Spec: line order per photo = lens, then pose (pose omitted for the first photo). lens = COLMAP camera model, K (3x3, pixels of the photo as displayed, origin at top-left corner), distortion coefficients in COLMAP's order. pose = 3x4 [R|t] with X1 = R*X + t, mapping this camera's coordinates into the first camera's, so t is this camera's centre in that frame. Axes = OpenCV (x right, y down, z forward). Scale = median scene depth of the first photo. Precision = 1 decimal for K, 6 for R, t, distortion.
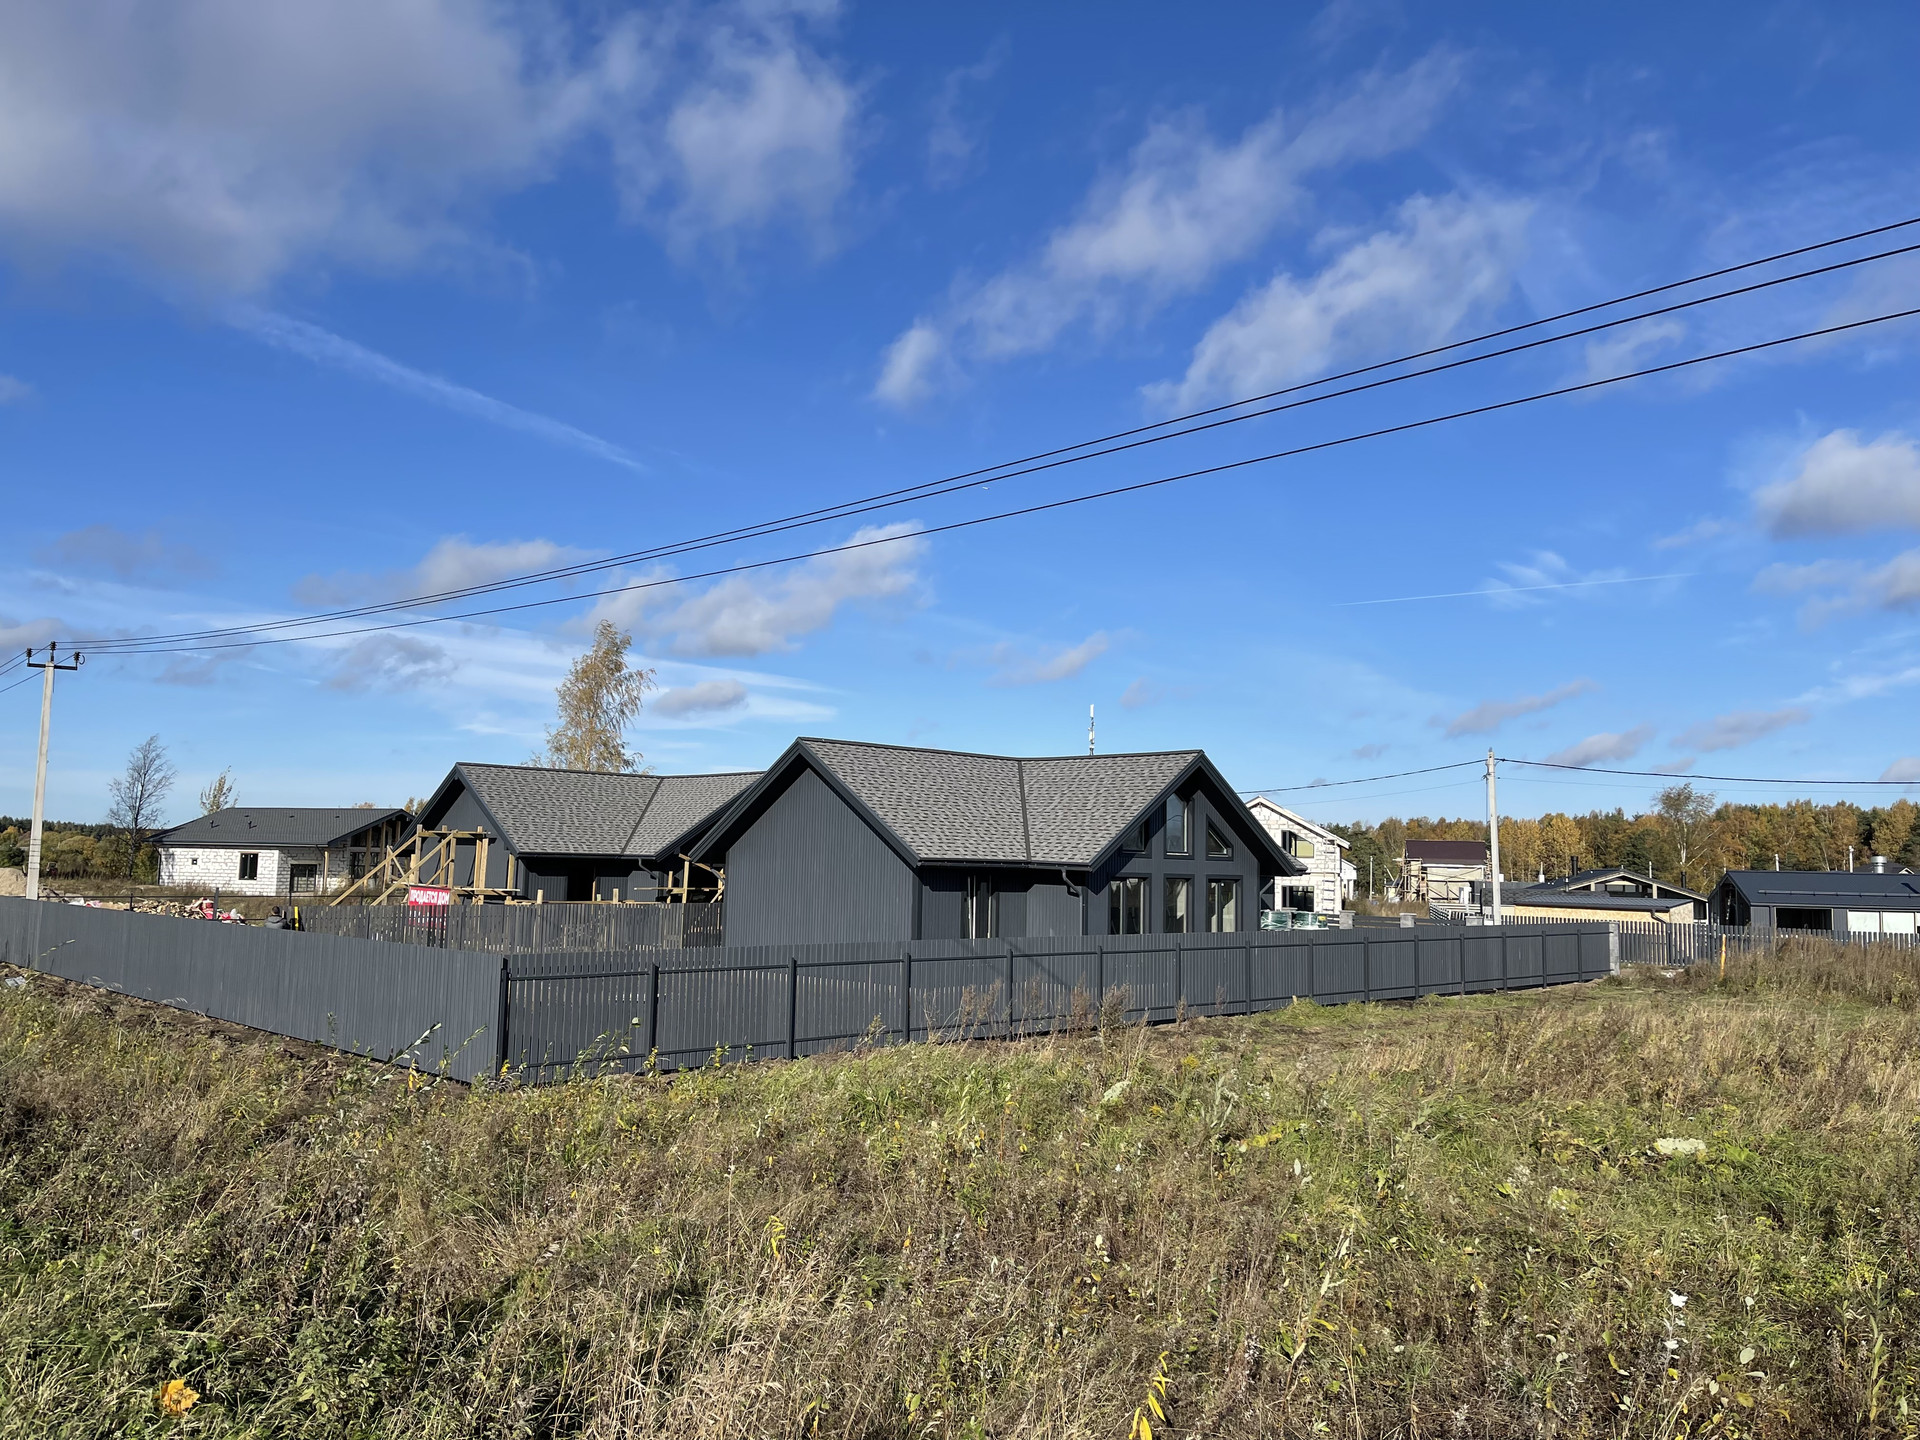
lens RADIAL K [[1464.0, 0, 961.8], [0, 1464.0, 713.3], [0, 0, 1]] dist [0.050006, -0.008452]
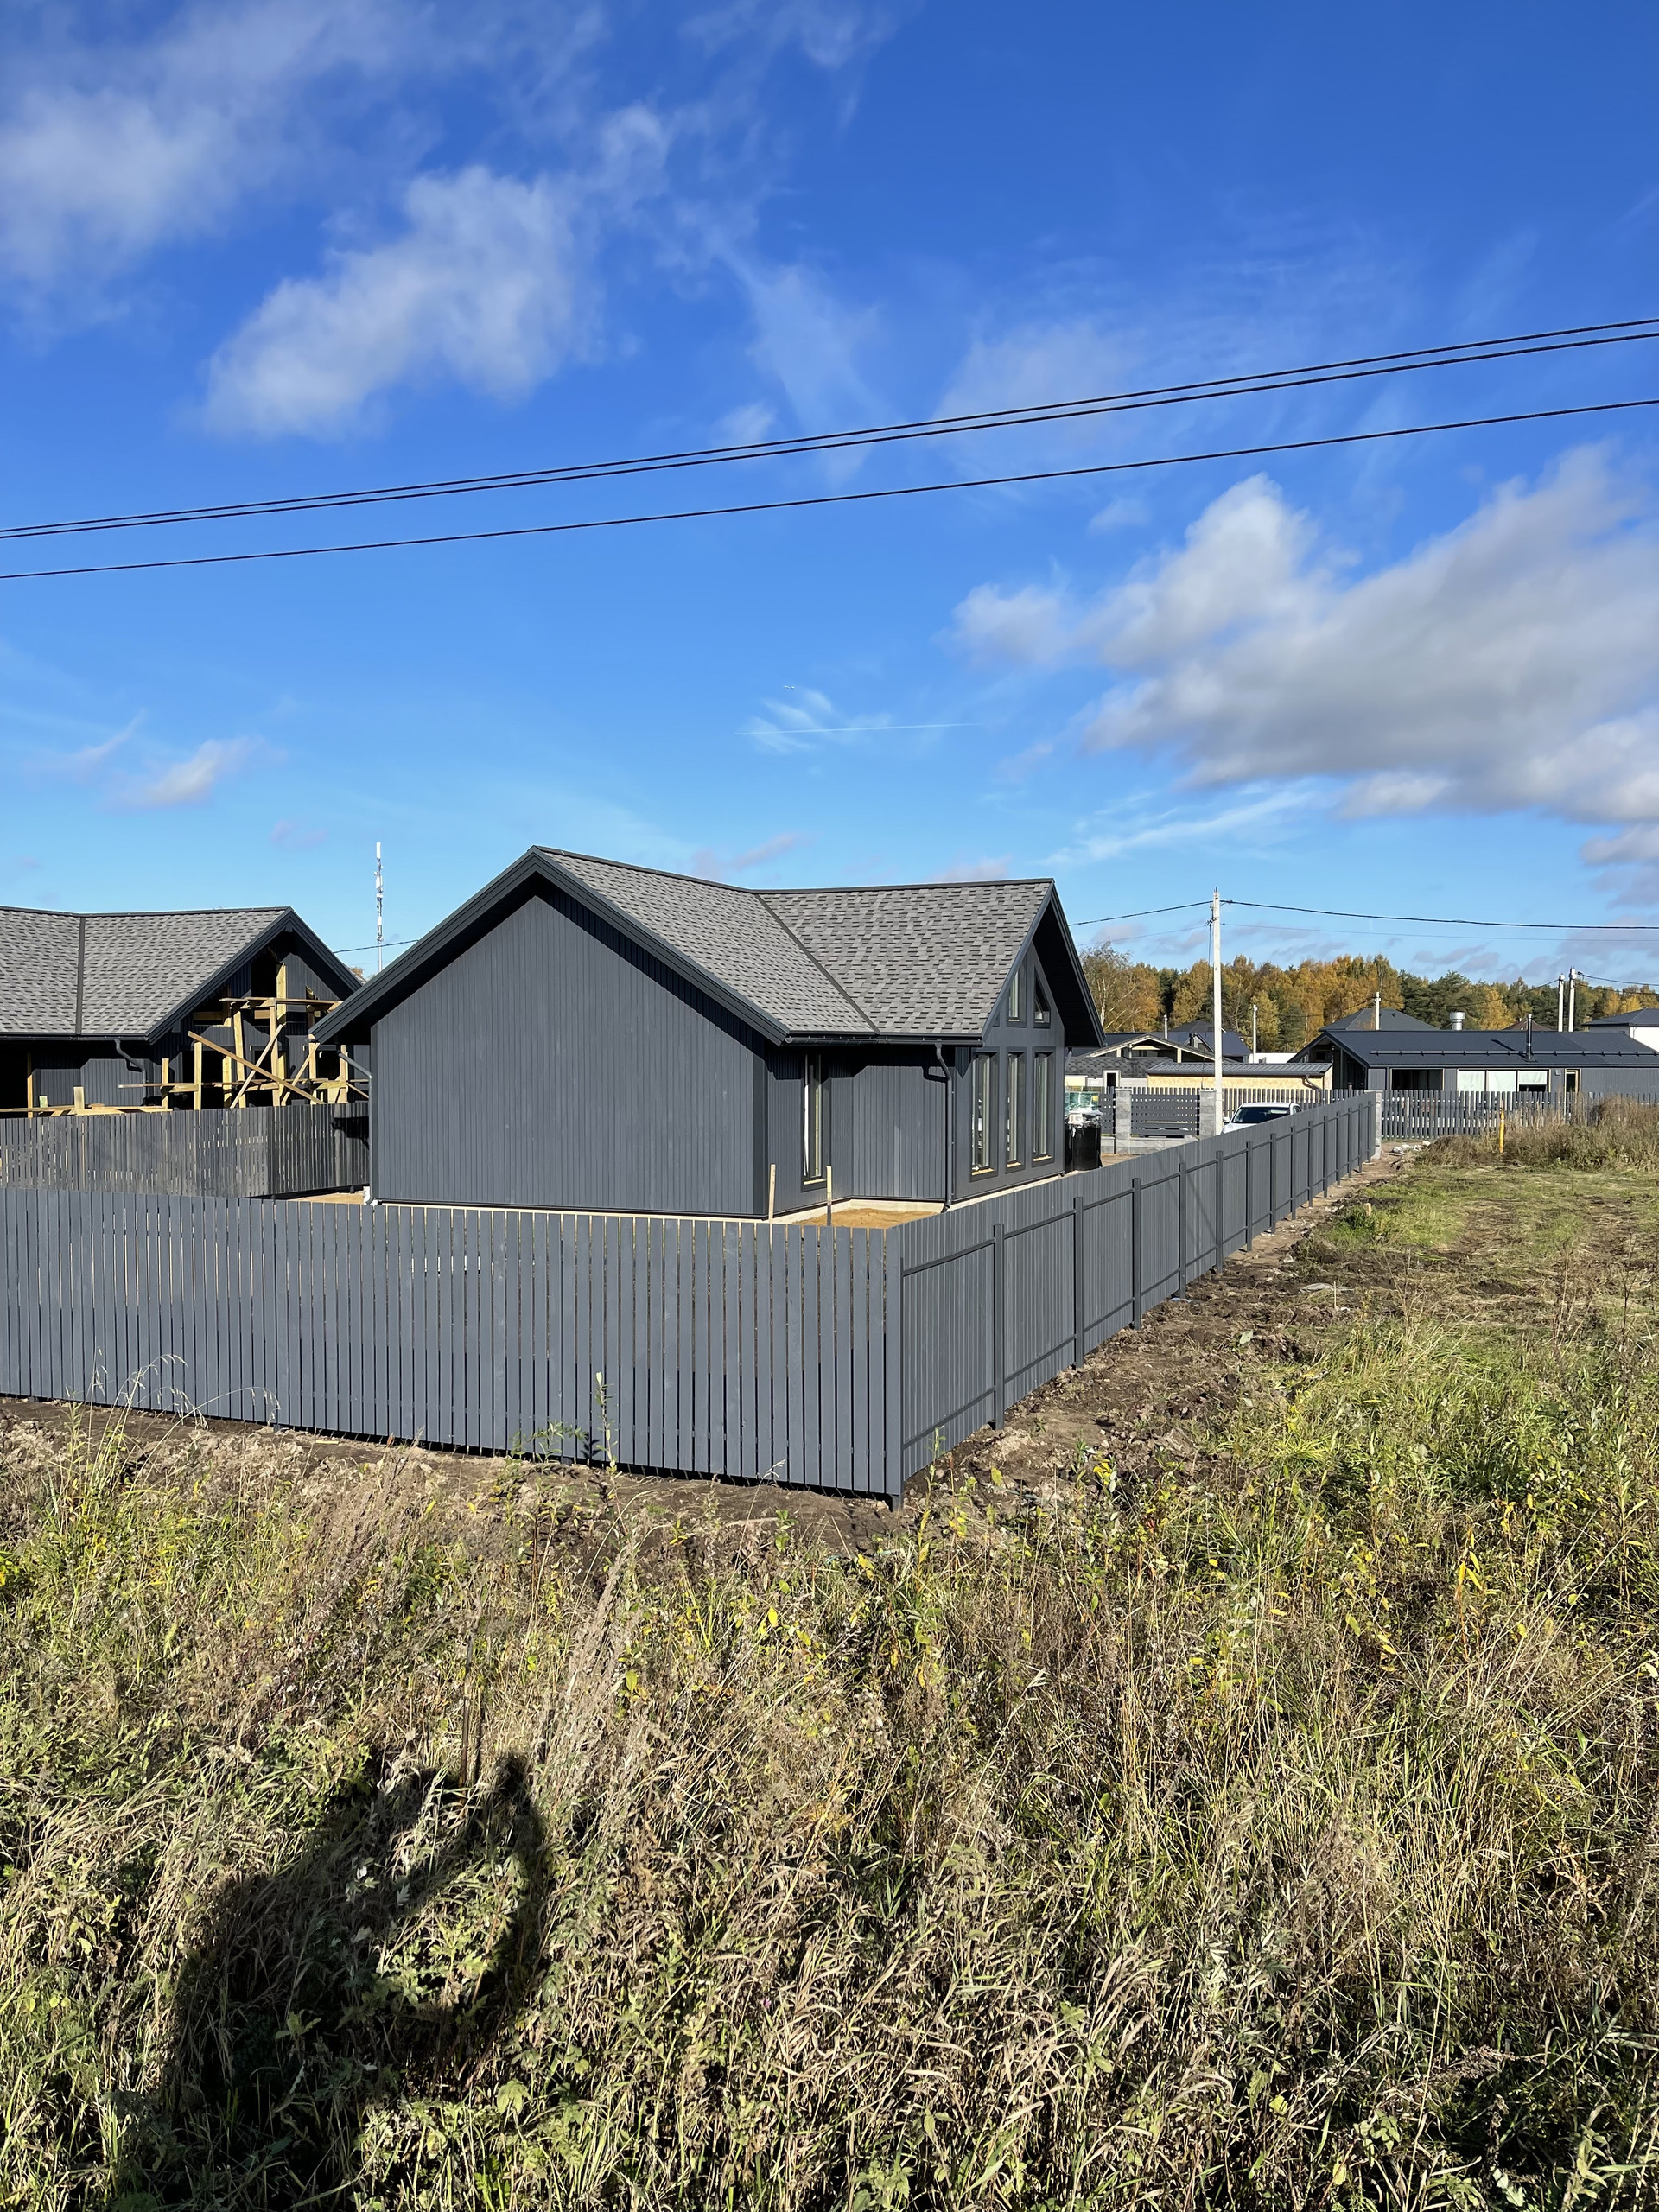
lens RADIAL K [[1686.6, 0, 828.2], [0, 1686.6, 1110.6], [0, 0, 1]] dist [0.050006, -0.008452]
pose [[0.925016, -0.033529, 0.378445, -0.186152], [-0.021760, 0.989788, 0.140878, 0.016178], [-0.379303, -0.138550, 0.914840, 0.175178]]
